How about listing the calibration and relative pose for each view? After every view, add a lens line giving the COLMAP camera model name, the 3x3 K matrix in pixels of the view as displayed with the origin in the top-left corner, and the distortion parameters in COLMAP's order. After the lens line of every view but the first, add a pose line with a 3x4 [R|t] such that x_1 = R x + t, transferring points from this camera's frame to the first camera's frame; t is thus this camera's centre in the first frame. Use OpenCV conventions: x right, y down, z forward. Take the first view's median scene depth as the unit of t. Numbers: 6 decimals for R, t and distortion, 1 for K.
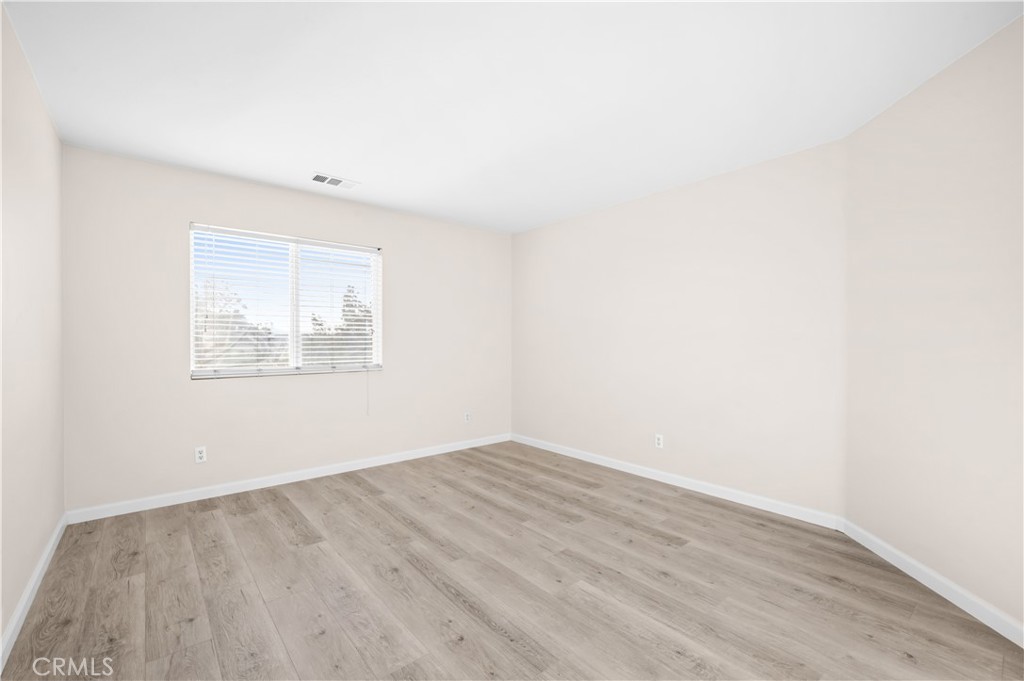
lens RADIAL K [[428.5, 0, 512.3], [0, 428.5, 338.9], [0, 0, 1]] dist [-0.001002, -0.000087]
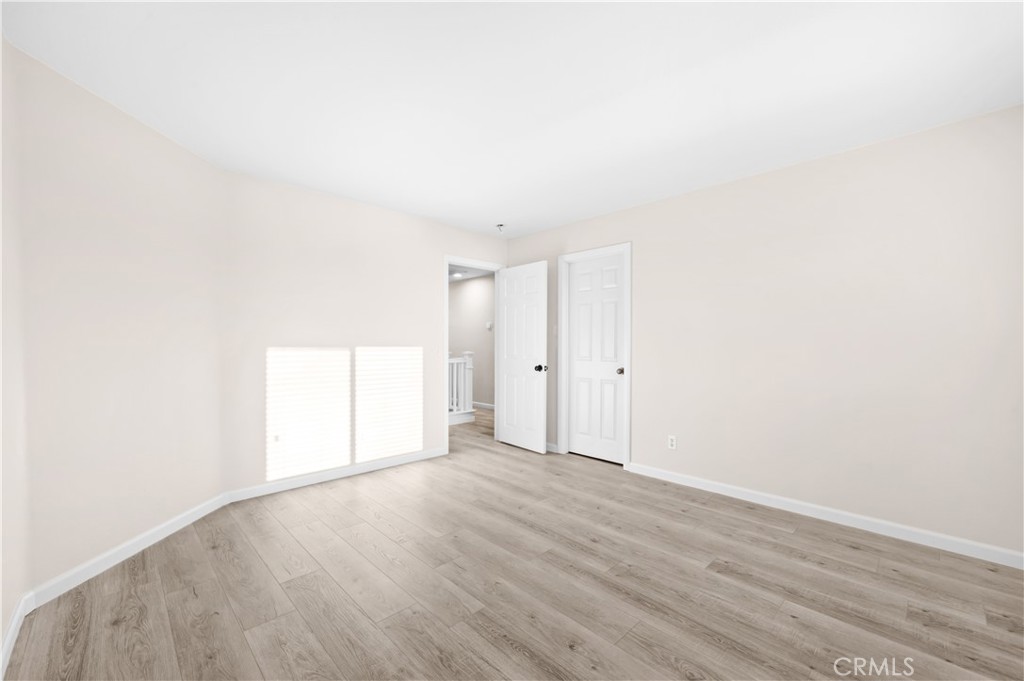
lens RADIAL K [[410.8, 0, 511.5], [0, 410.8, 343.1], [0, 0, 1]] dist [0.000168, 0.000009]
pose [[-0.997543, -0.003060, -0.069985, 0.028126], [-0.002092, 0.999901, -0.013899, 0.016006], [0.070021, -0.013718, -0.997451, 1.884811]]
